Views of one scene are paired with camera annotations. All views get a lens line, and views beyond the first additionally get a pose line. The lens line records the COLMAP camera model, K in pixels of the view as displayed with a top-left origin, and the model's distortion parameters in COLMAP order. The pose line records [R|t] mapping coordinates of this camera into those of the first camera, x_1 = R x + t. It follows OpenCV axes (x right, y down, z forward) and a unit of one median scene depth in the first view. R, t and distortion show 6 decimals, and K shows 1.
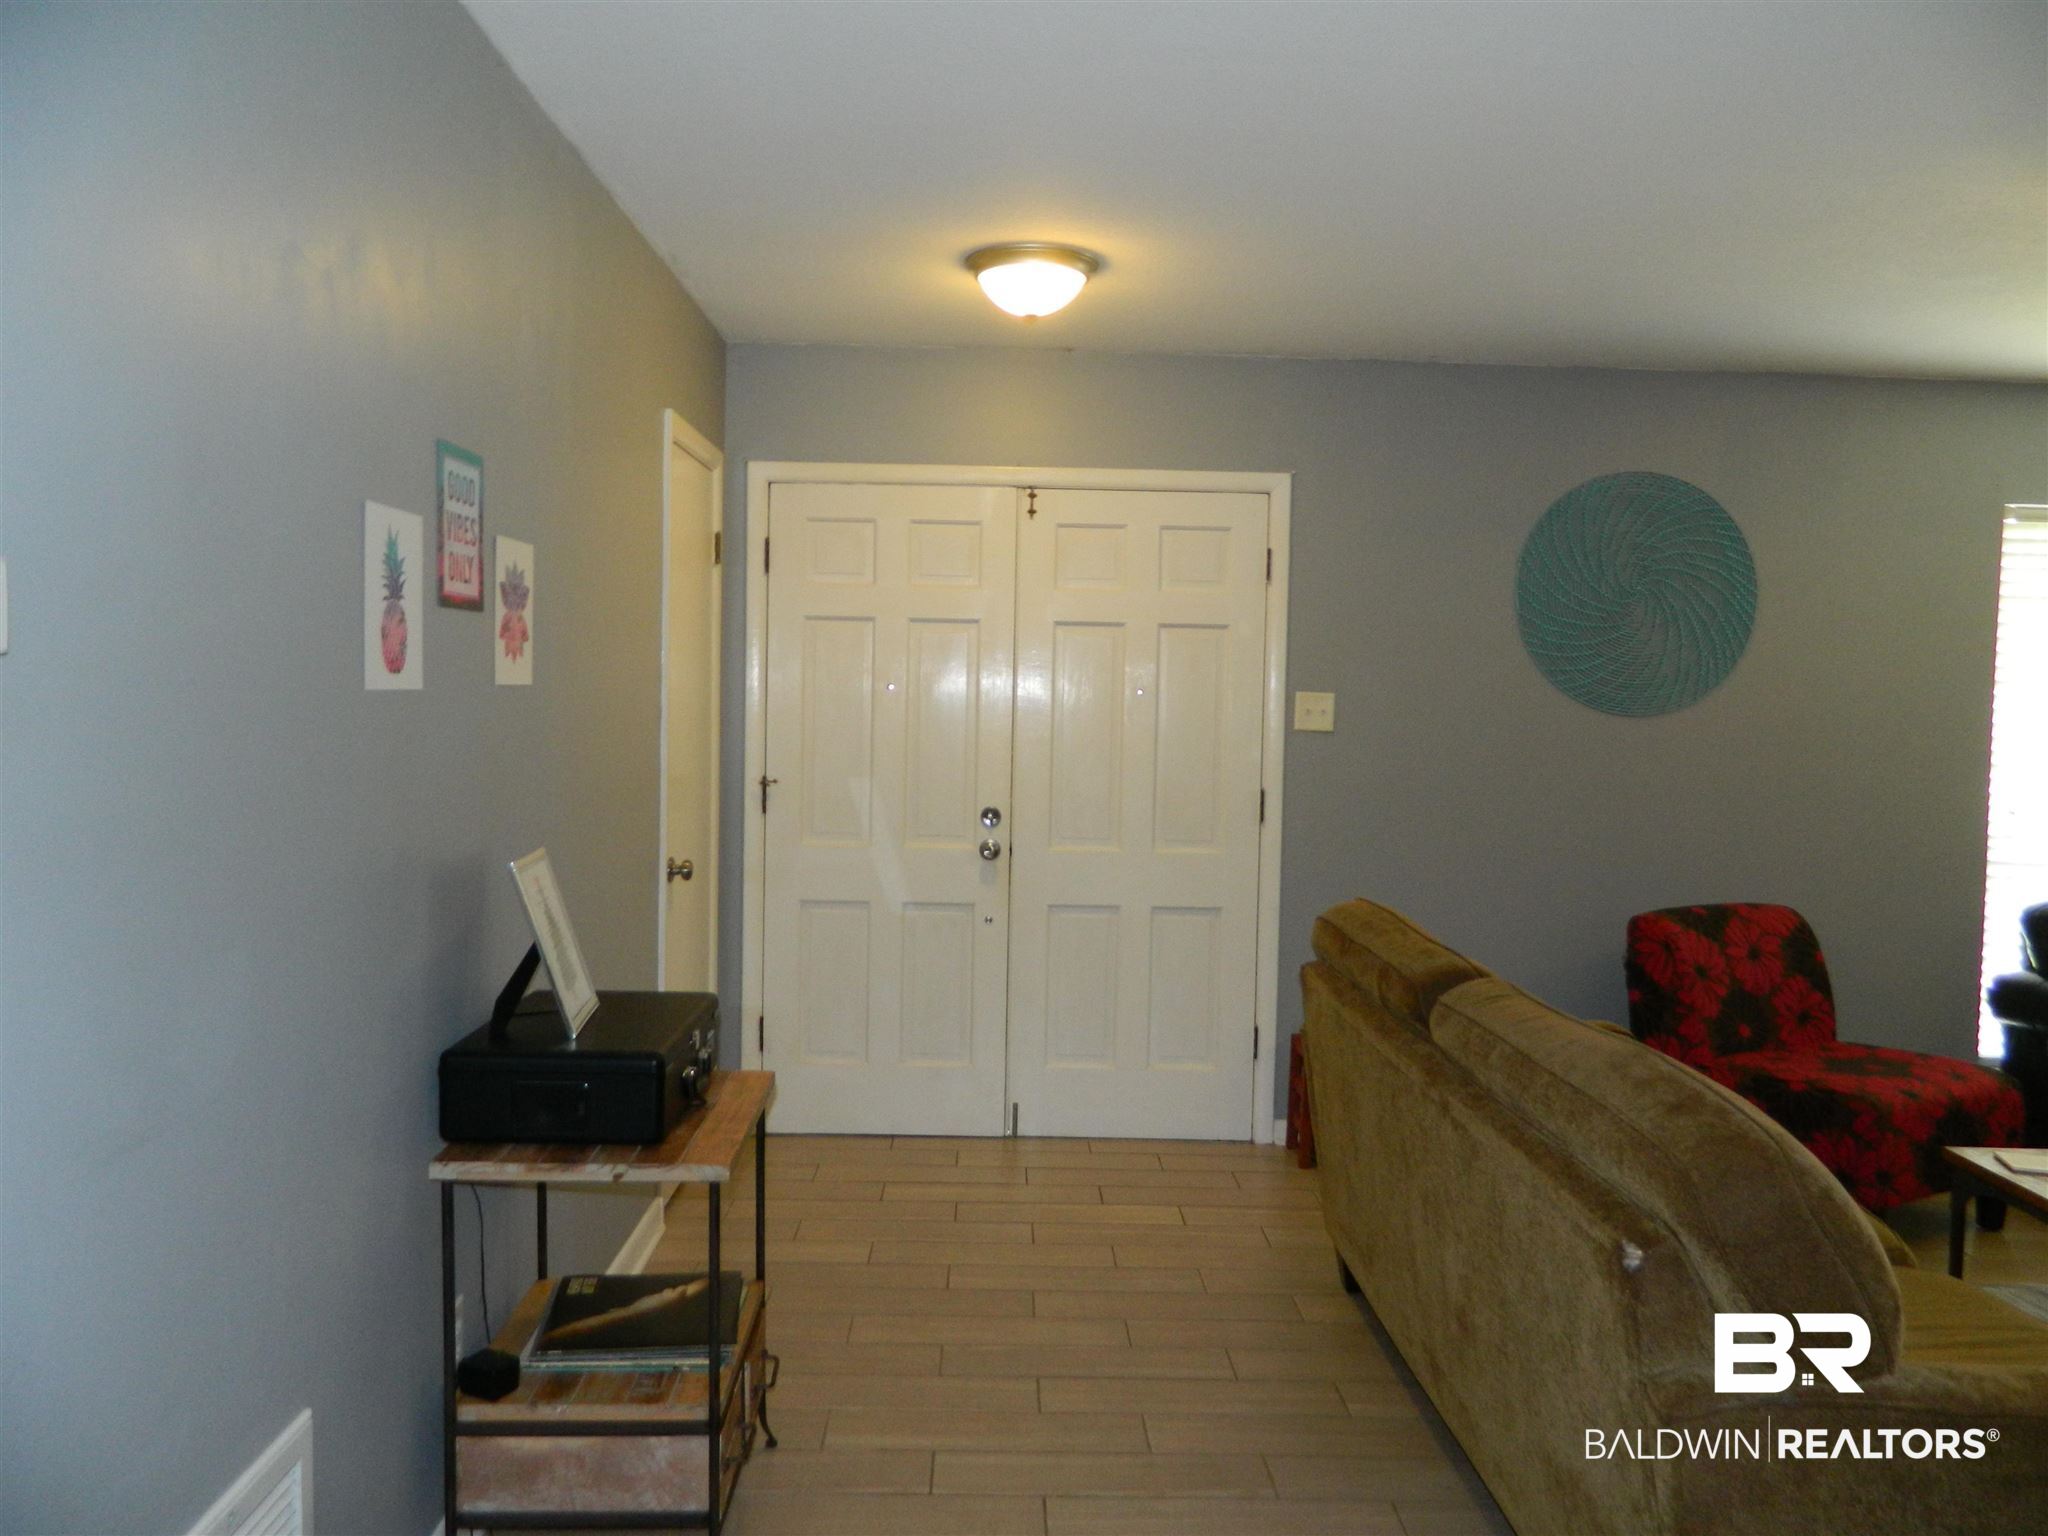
lens RADIAL K [[1528.9, 0, 1020.5], [0, 1528.9, 745.5], [0, 0, 1]] dist [-0.004844, -0.001848]
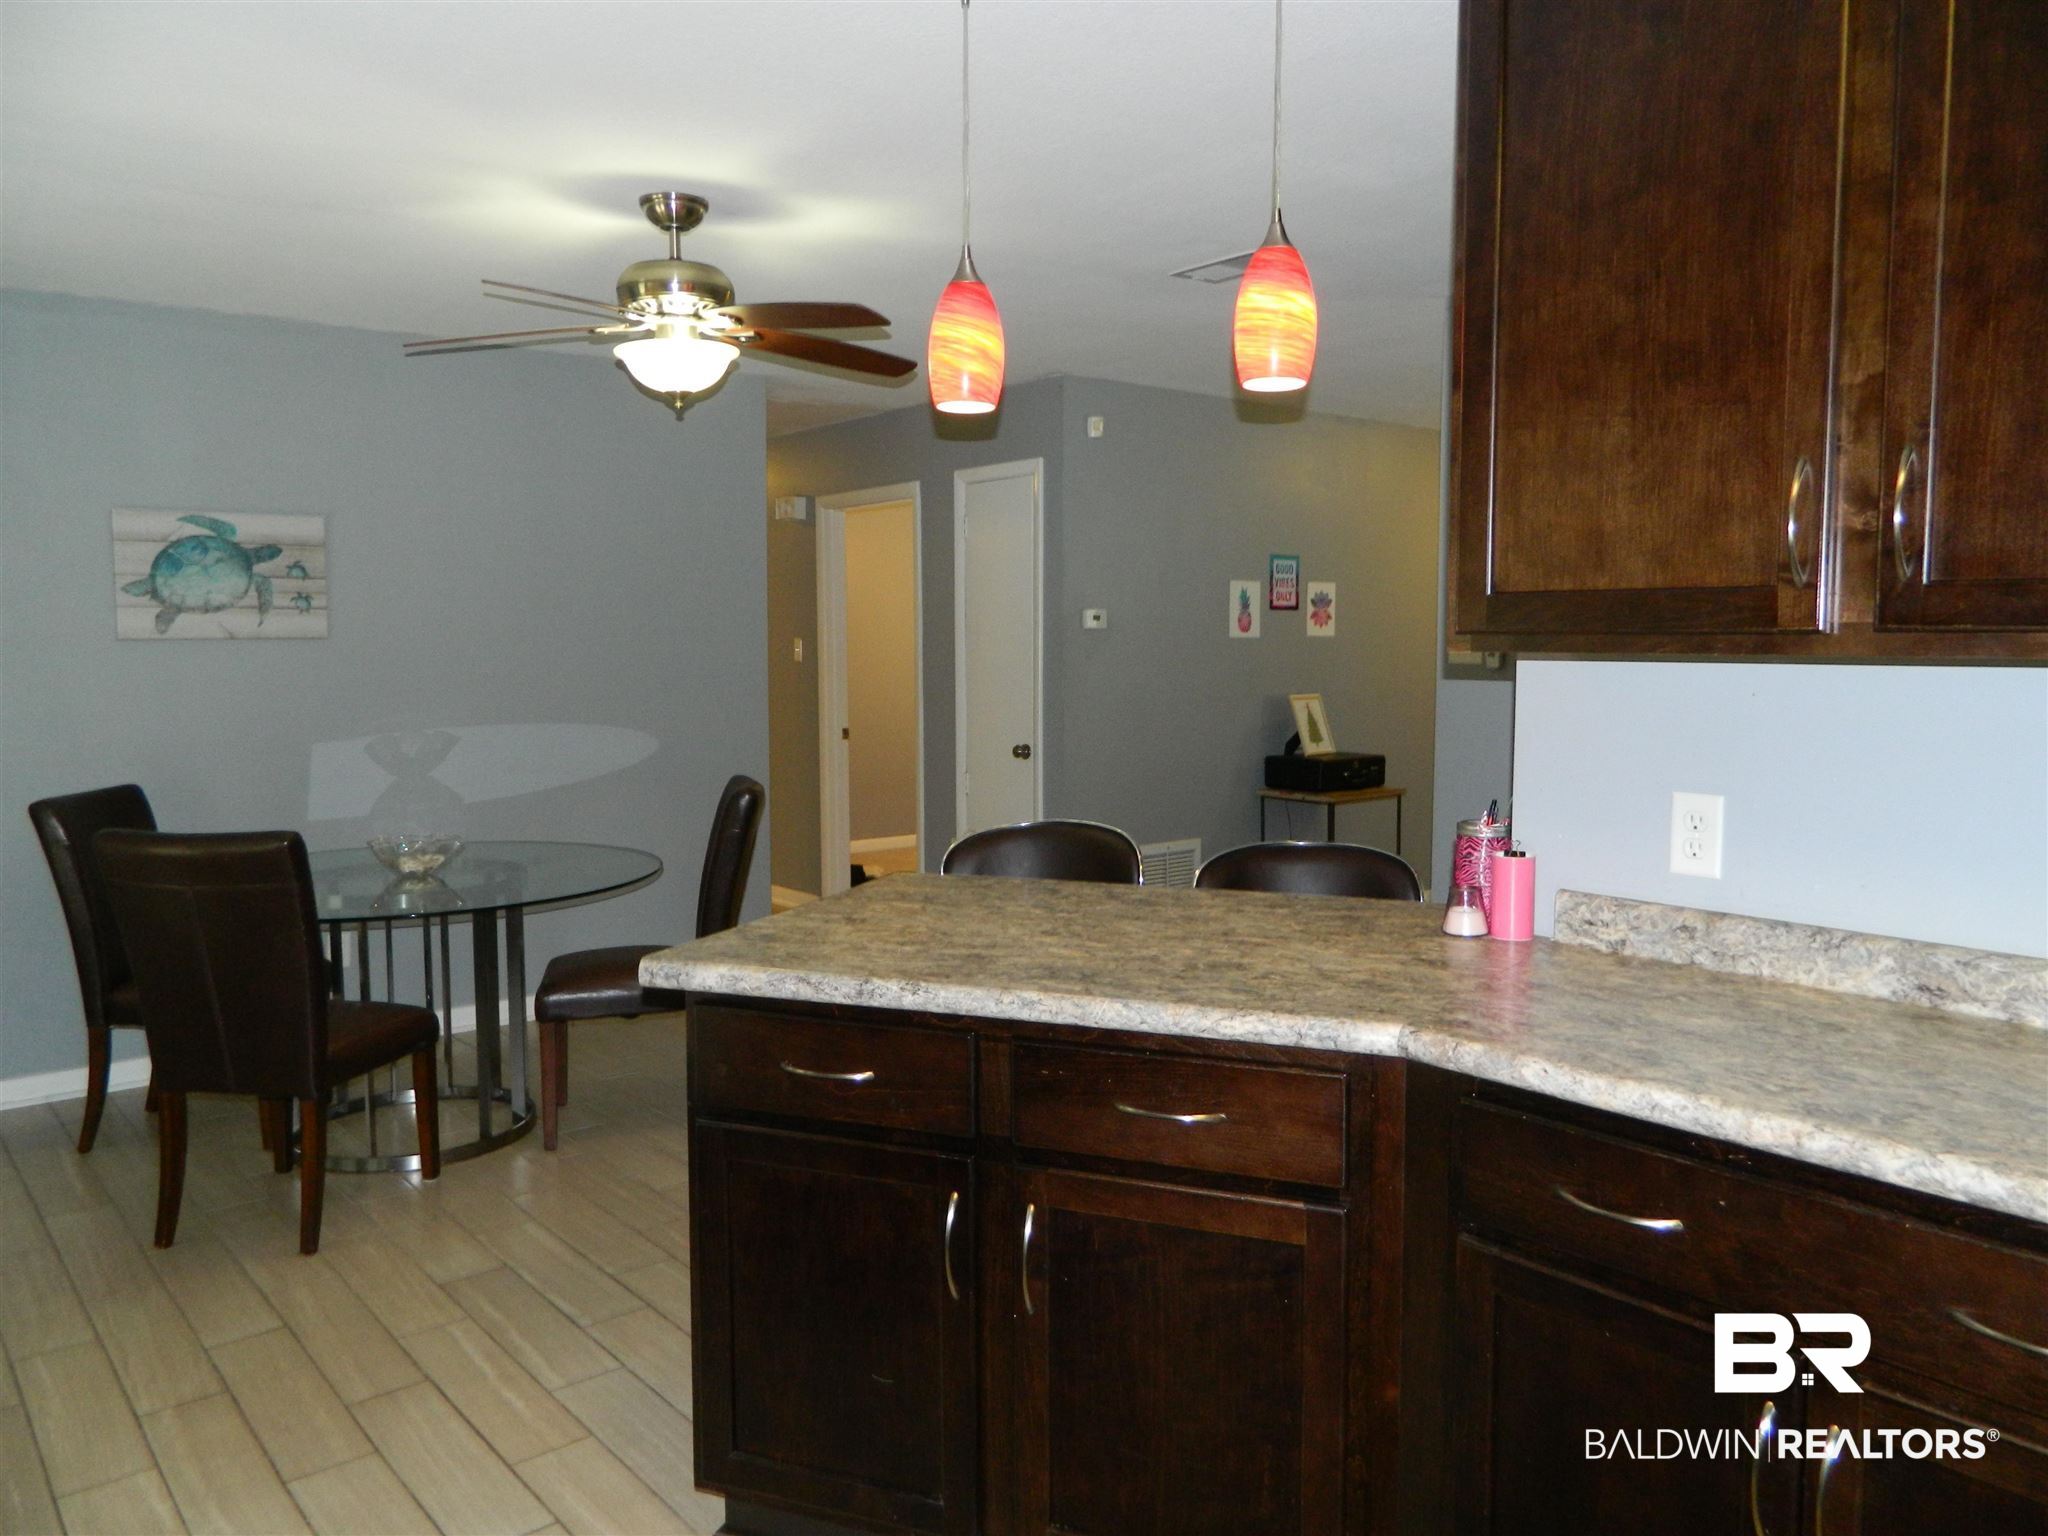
lens RADIAL K [[1516.0, 0, 1023.4], [0, 1516.0, 757.4], [0, 0, 1]] dist [0.013846, -0.005388]
pose [[0.621300, 0.037833, -0.782659, 0.961026], [-0.014951, 0.999224, 0.036433, 0.057200], [0.783430, -0.010934, 0.621384, -0.722374]]
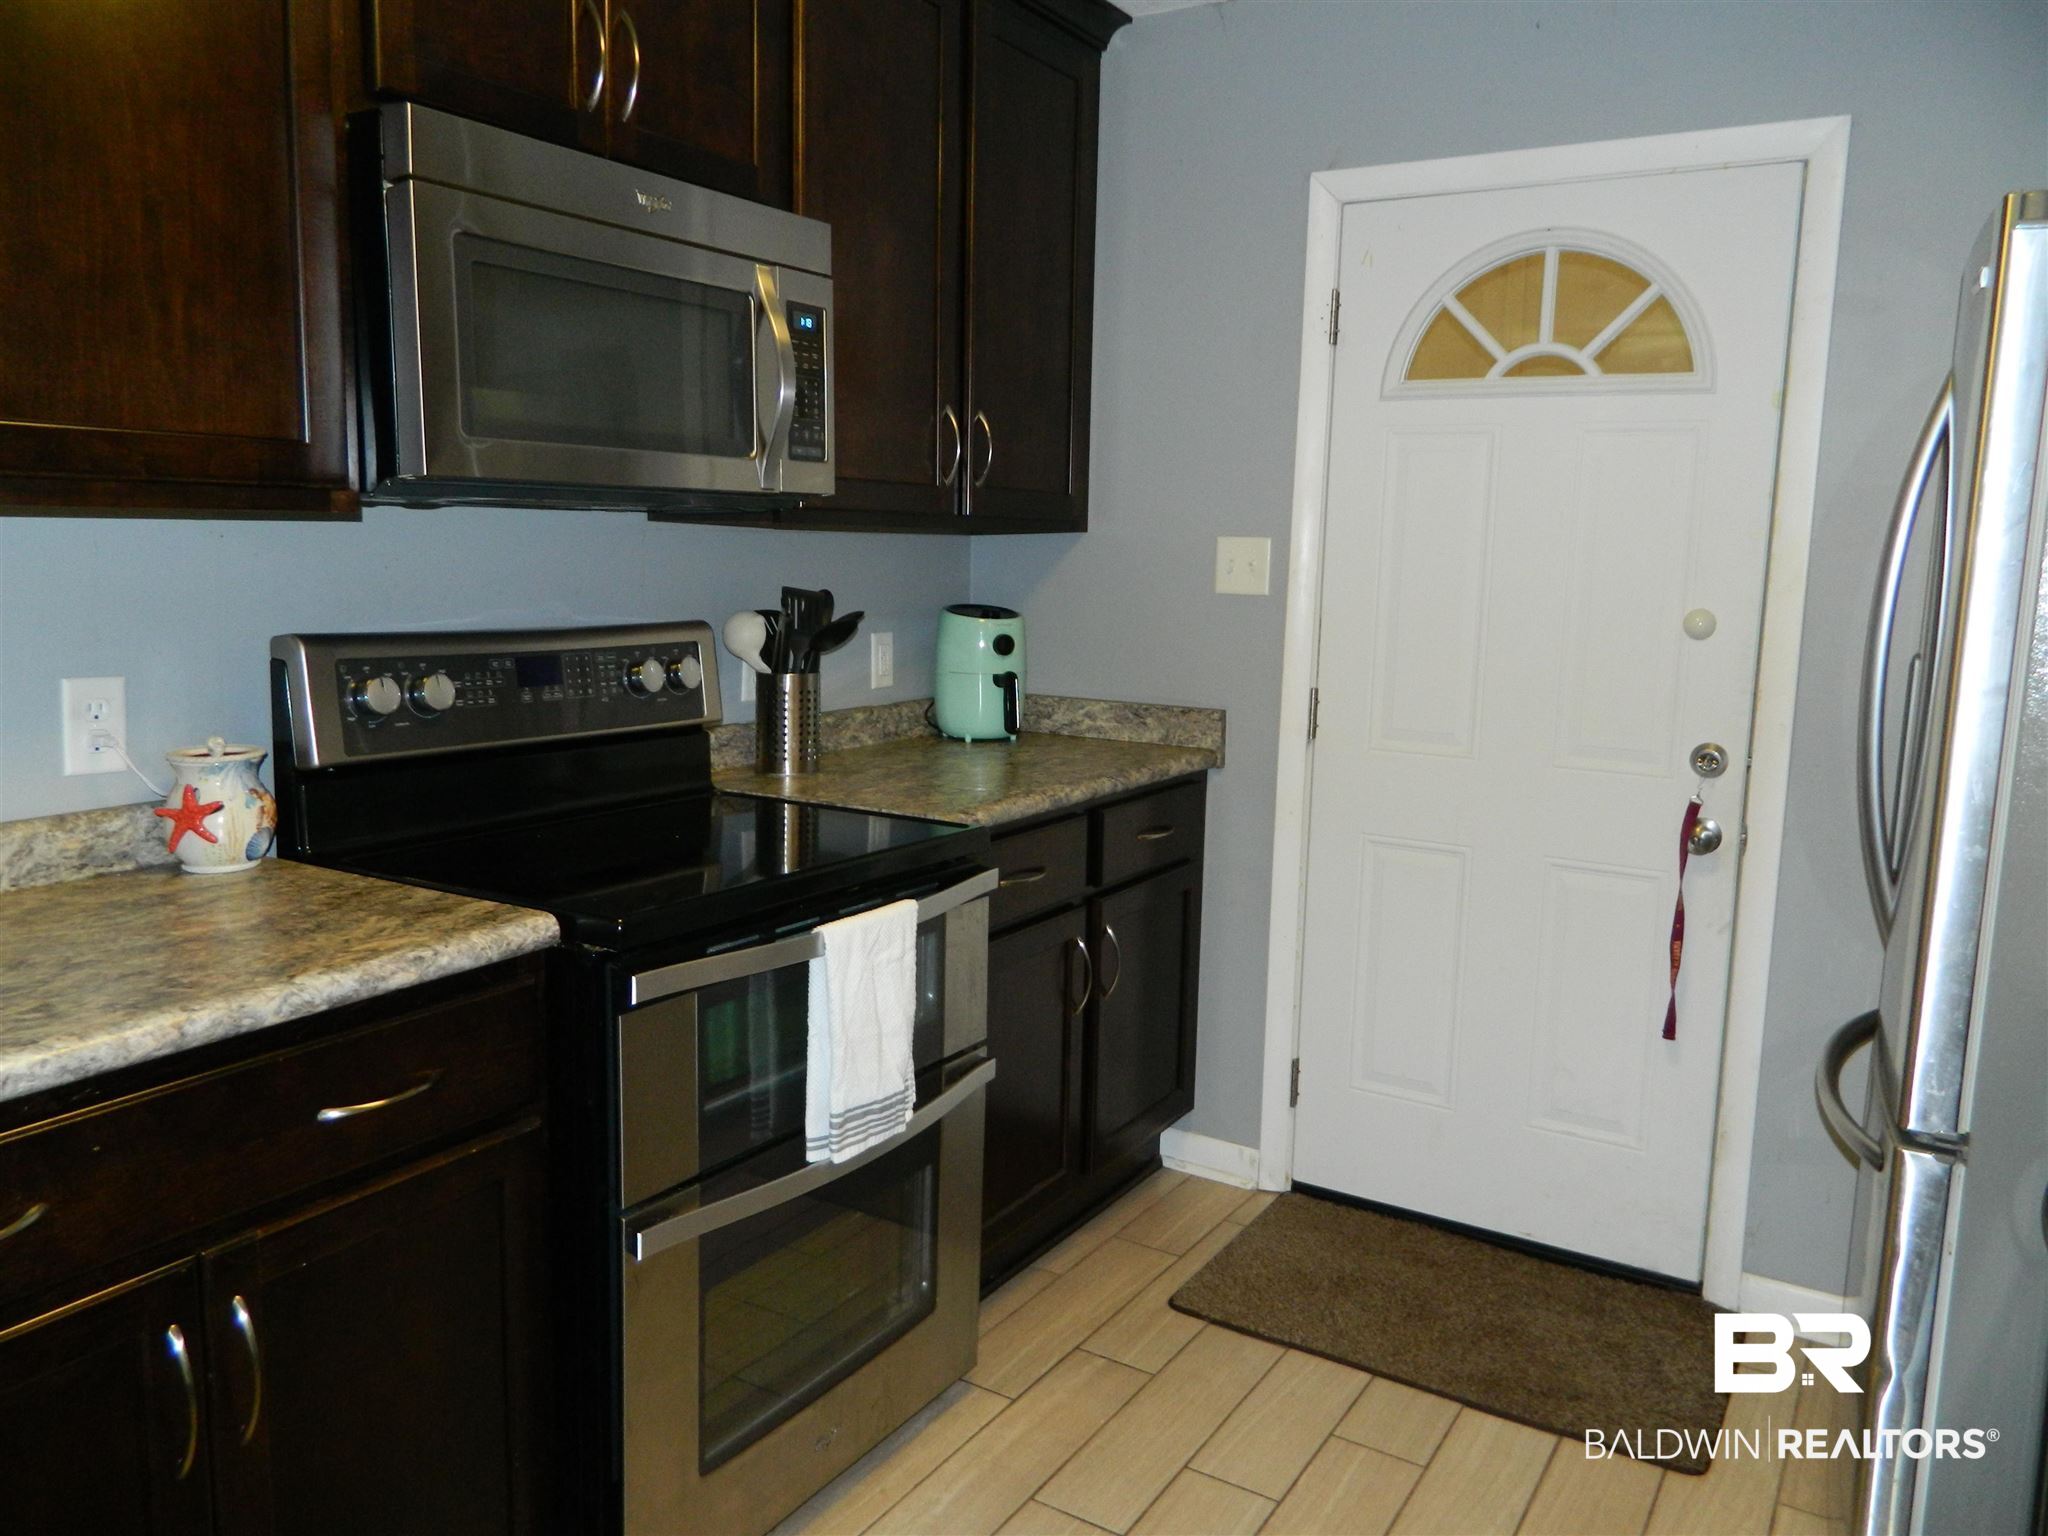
lens RADIAL K [[1520.8, 0, 1024.0], [0, 1520.8, 768.0], [0, 0, 1]] dist [0.032049, 0.001141]
pose [[0.541033, -0.141634, 0.828989, 0.629096], [0.034172, 0.988605, 0.146602, 0.059889], [-0.840307, -0.050989, 0.539708, -0.684172]]
